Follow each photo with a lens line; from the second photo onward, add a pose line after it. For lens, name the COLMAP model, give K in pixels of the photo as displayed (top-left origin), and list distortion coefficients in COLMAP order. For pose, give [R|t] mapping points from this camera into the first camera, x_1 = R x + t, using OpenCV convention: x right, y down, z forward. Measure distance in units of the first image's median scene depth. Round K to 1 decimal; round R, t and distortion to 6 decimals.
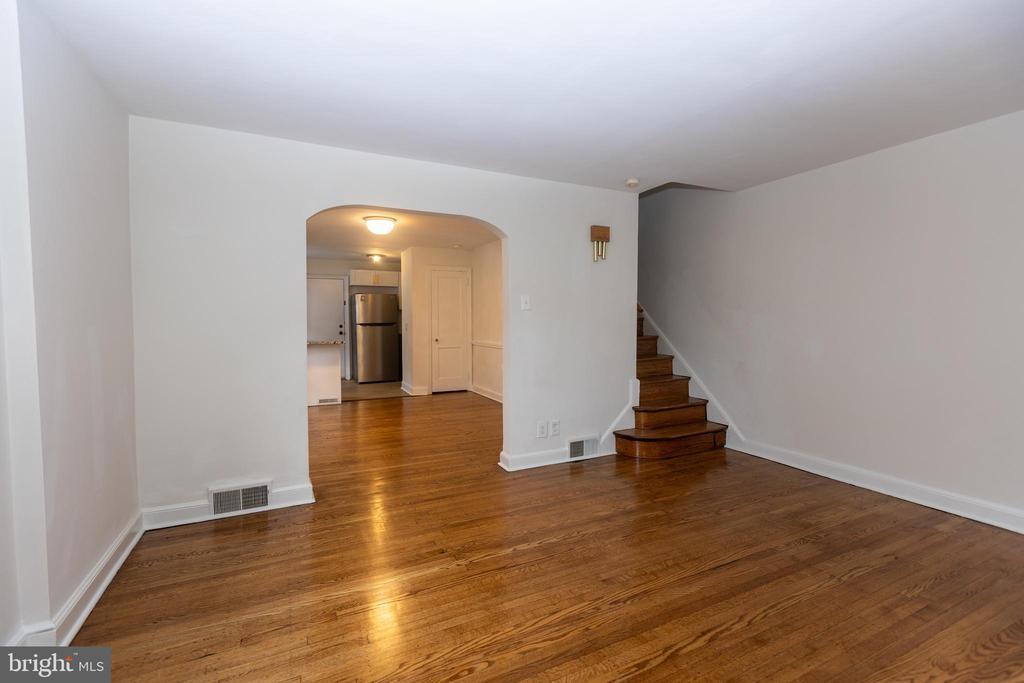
lens RADIAL K [[477.0, 0, 514.5], [0, 477.0, 326.7], [0, 0, 1]] dist [-0.040493, 0.011589]
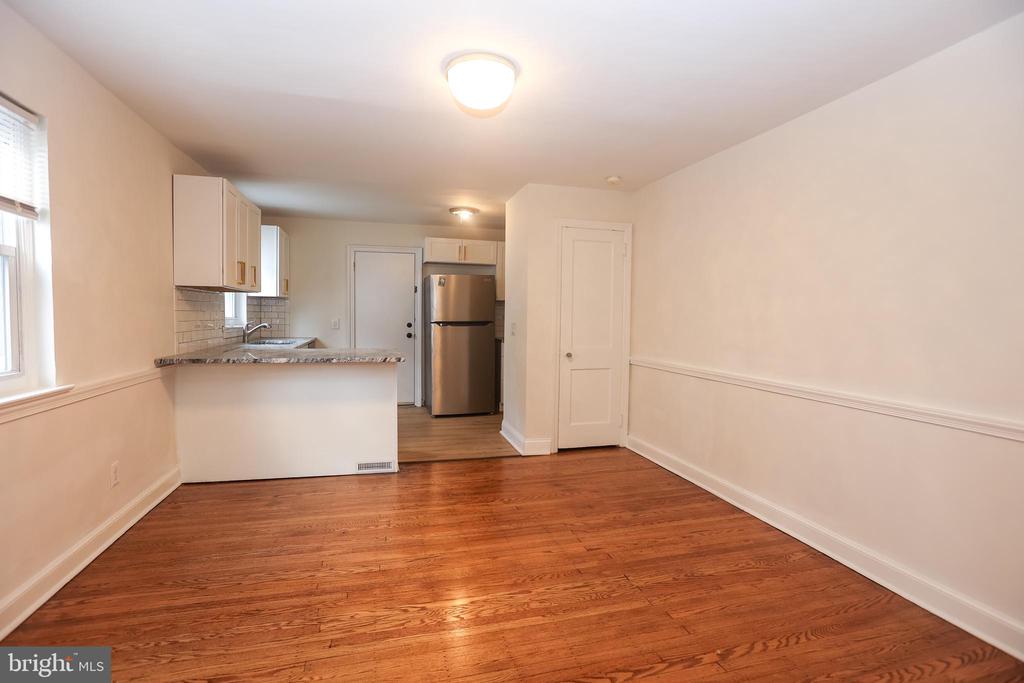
lens RADIAL K [[477.0, 0, 514.5], [0, 477.0, 326.7], [0, 0, 1]] dist [-0.040493, 0.011589]
pose [[0.986063, 0.022255, -0.164875, -0.125072], [-0.021371, 0.999746, 0.007135, -0.006896], [0.164991, -0.003512, 0.986289, 0.411407]]
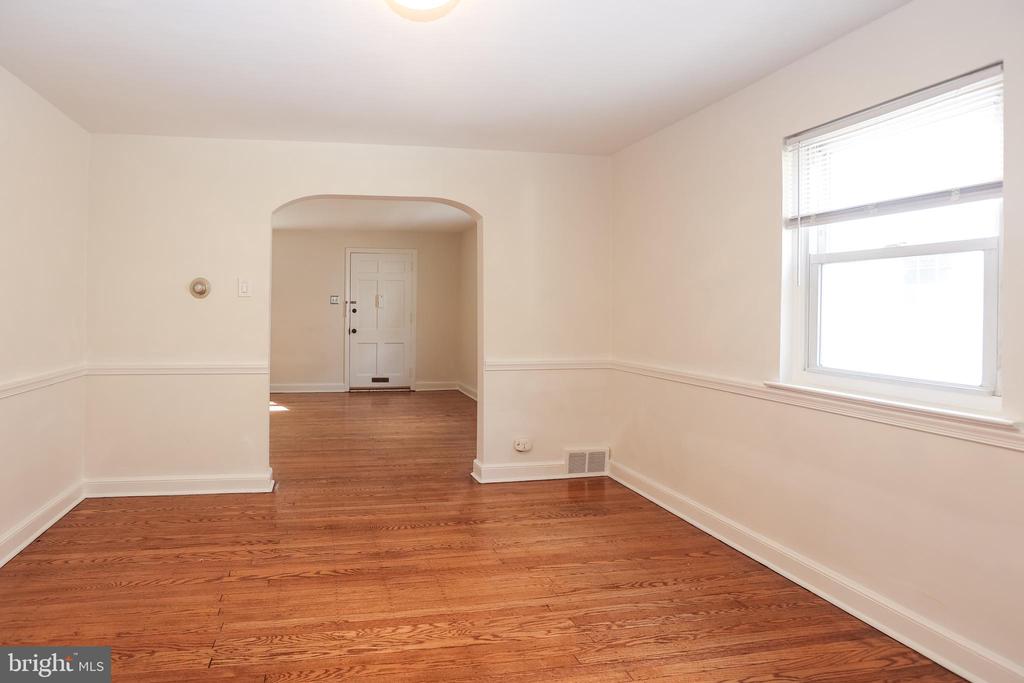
lens RADIAL K [[477.0, 0, 514.5], [0, 477.0, 326.7], [0, 0, 1]] dist [-0.040493, 0.011589]
pose [[-0.998532, -0.006859, 0.053721, -0.420293], [-0.004053, 0.998630, 0.052168, -0.028996], [-0.054005, 0.051873, -0.997192, 1.574660]]
